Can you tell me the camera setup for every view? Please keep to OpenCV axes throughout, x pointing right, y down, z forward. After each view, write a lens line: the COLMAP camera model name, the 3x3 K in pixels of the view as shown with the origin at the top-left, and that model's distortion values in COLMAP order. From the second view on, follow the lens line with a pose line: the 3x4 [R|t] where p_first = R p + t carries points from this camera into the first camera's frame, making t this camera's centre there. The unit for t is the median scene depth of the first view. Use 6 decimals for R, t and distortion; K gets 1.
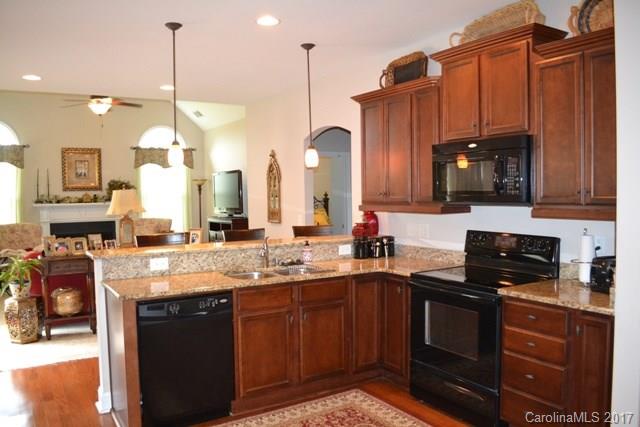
lens RADIAL K [[515.6, 0, 320.0], [0, 515.6, 213.5], [0, 0, 1]] dist [-0.090742, -0.007519]
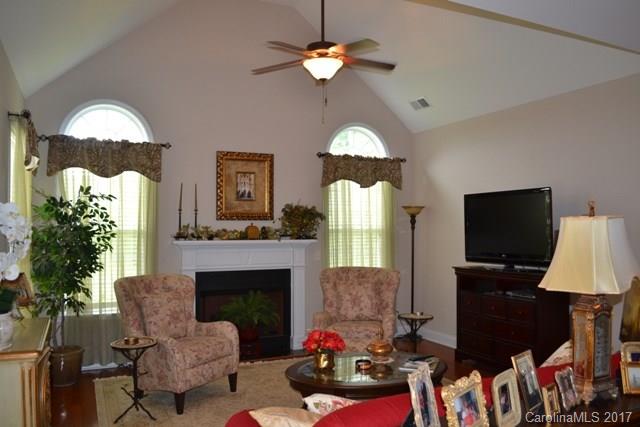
lens RADIAL K [[515.6, 0, 320.0], [0, 515.6, 213.5], [0, 0, 1]] dist [-0.090742, -0.007519]
pose [[0.993076, 0.010978, -0.116963, -0.304666], [-0.018824, 0.997630, -0.066187, -0.012806], [0.115959, 0.067930, 0.990928, 0.378332]]
